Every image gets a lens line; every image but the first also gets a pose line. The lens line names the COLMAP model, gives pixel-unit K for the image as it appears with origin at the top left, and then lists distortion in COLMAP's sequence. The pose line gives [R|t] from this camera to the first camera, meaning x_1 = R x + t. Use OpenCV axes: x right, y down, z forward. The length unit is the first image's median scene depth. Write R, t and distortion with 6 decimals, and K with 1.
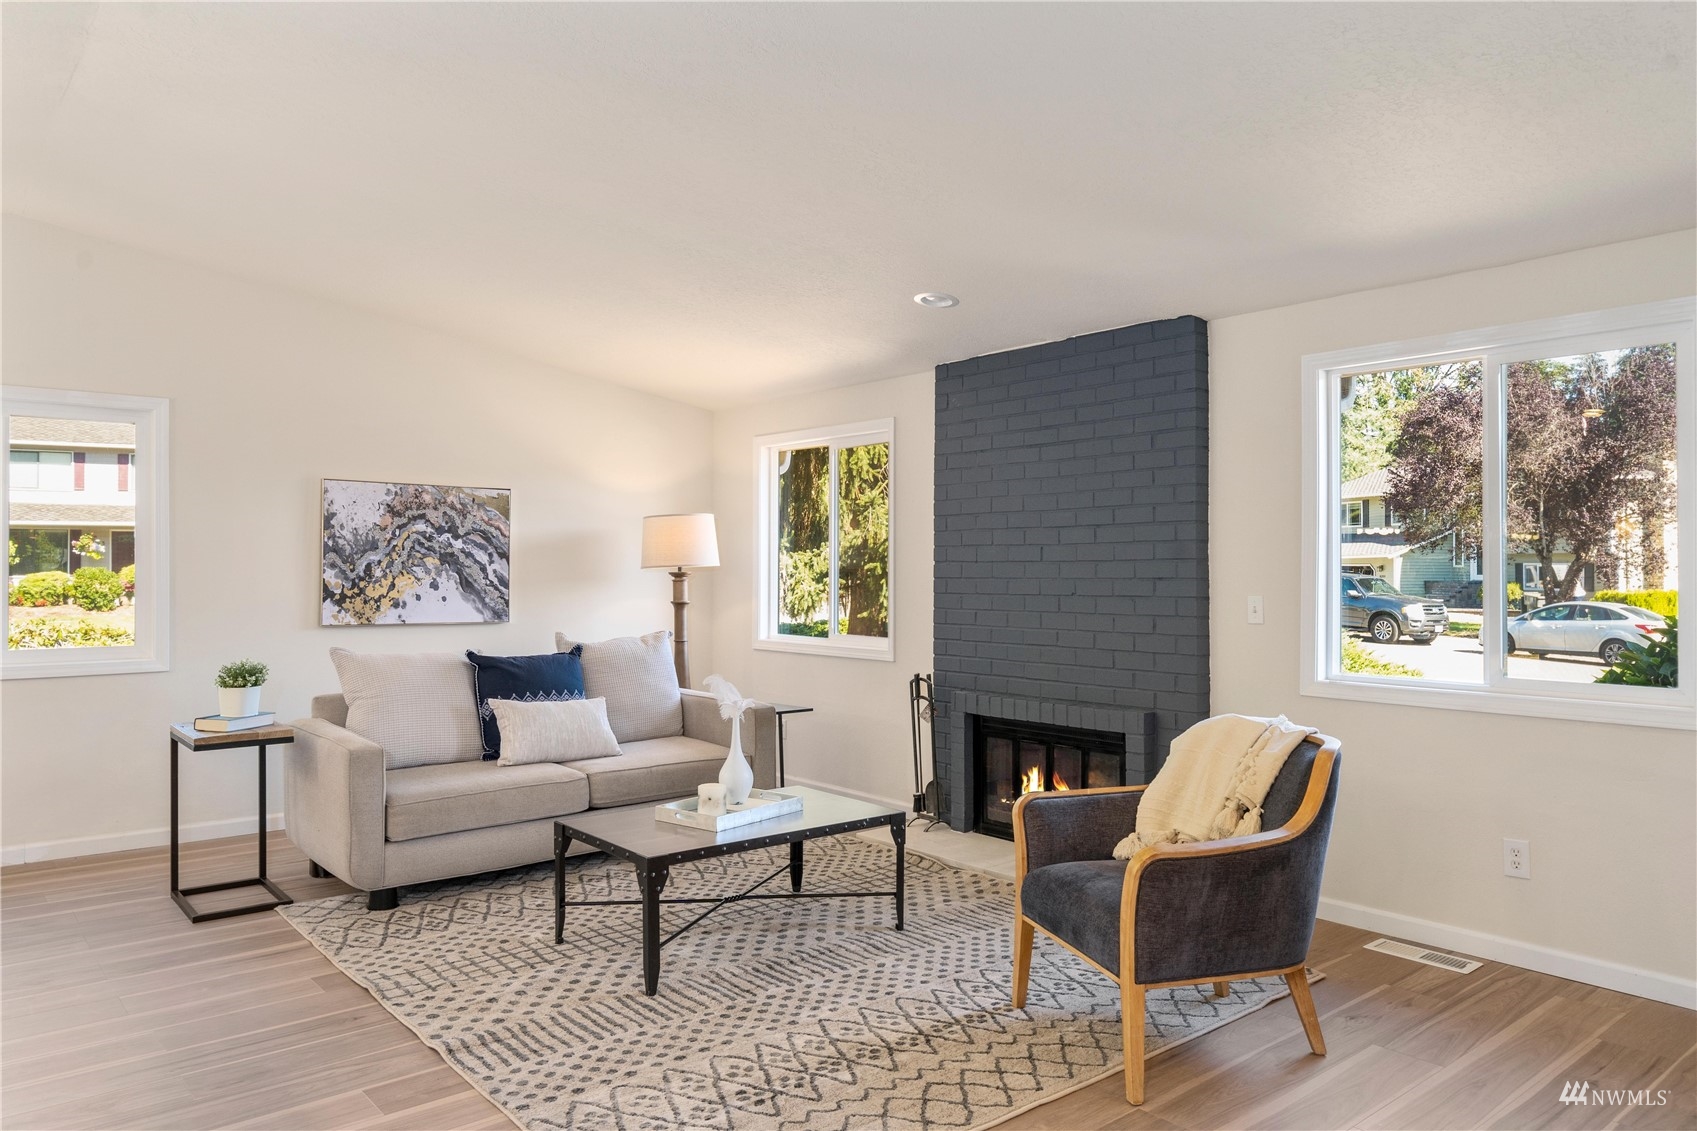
lens RADIAL K [[1151.4, 0, 848.5], [0, 1151.4, 565.5], [0, 0, 1]] dist [0.000993, 0.001216]
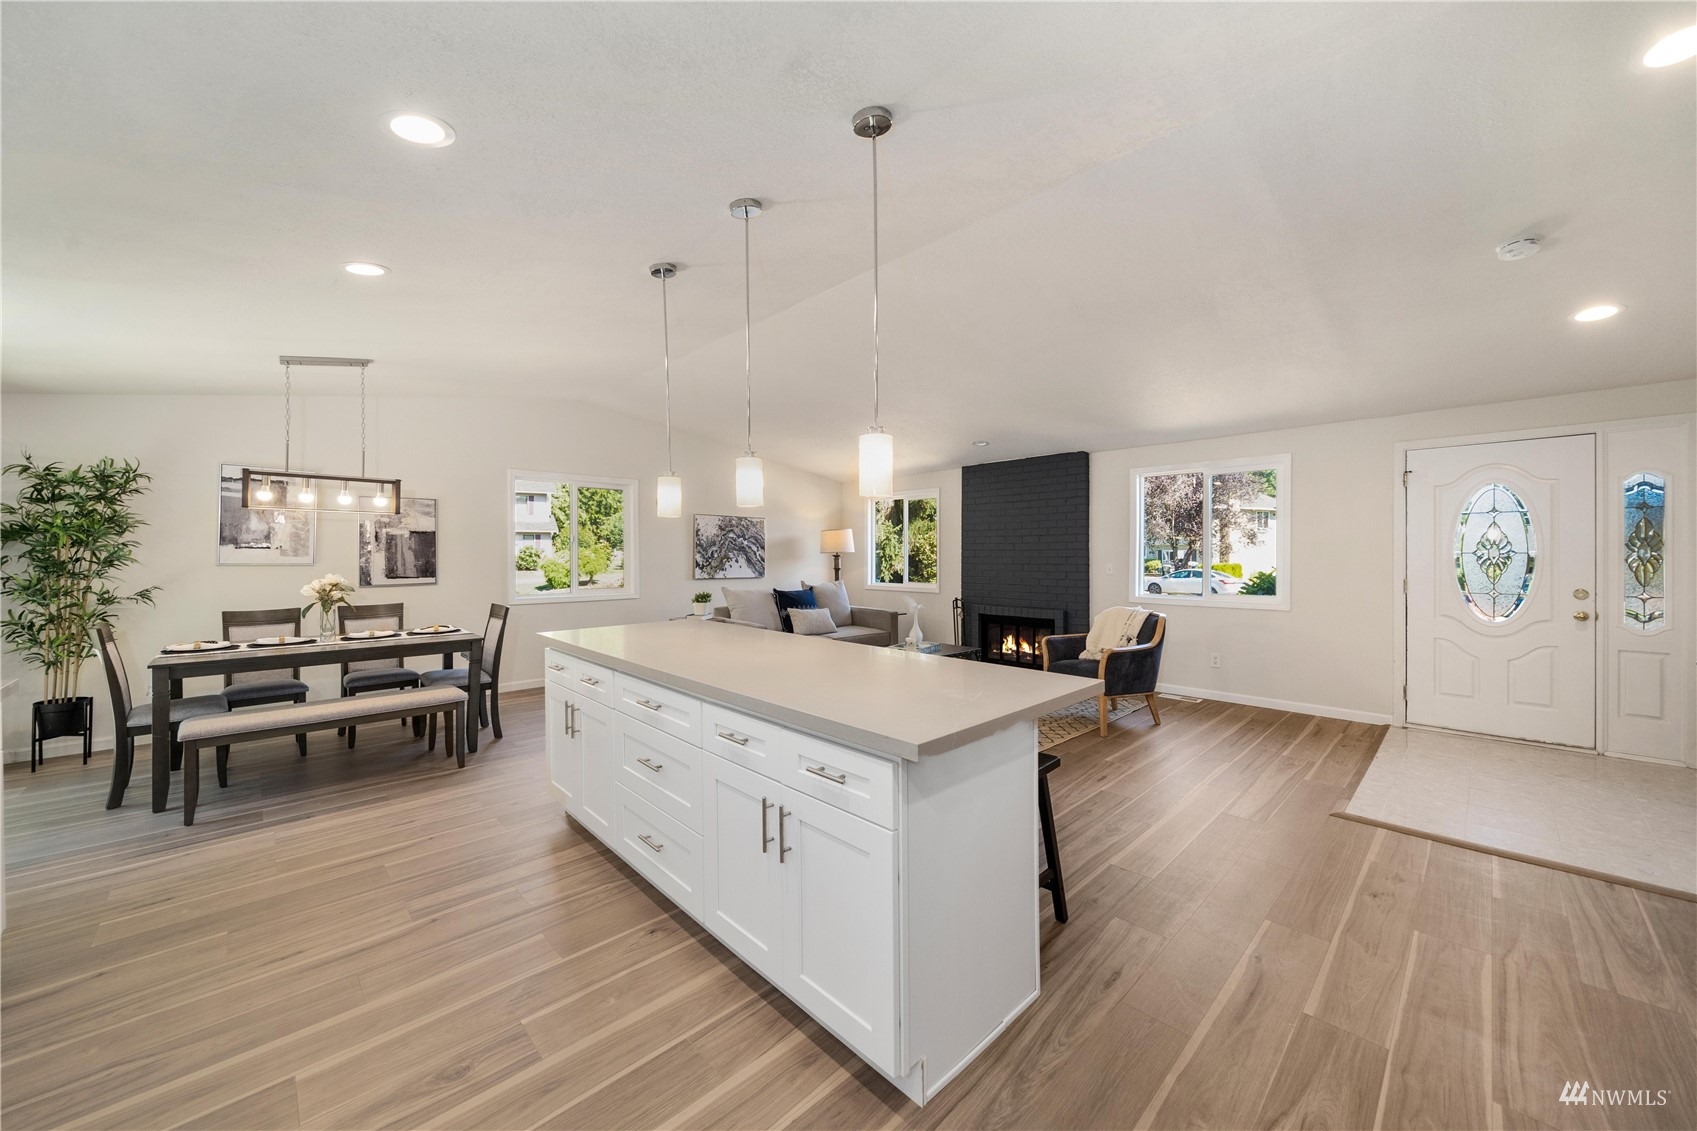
lens RADIAL K [[615.7, 0, 848.5], [0, 615.7, 565.5], [0, 0, 1]] dist [-0.000454, -0.000018]
pose [[0.997683, -0.002998, 0.067962, -0.235091], [0.001497, 0.999754, 0.022136, -0.000252], [-0.068012, -0.021983, 0.997442, -0.234098]]
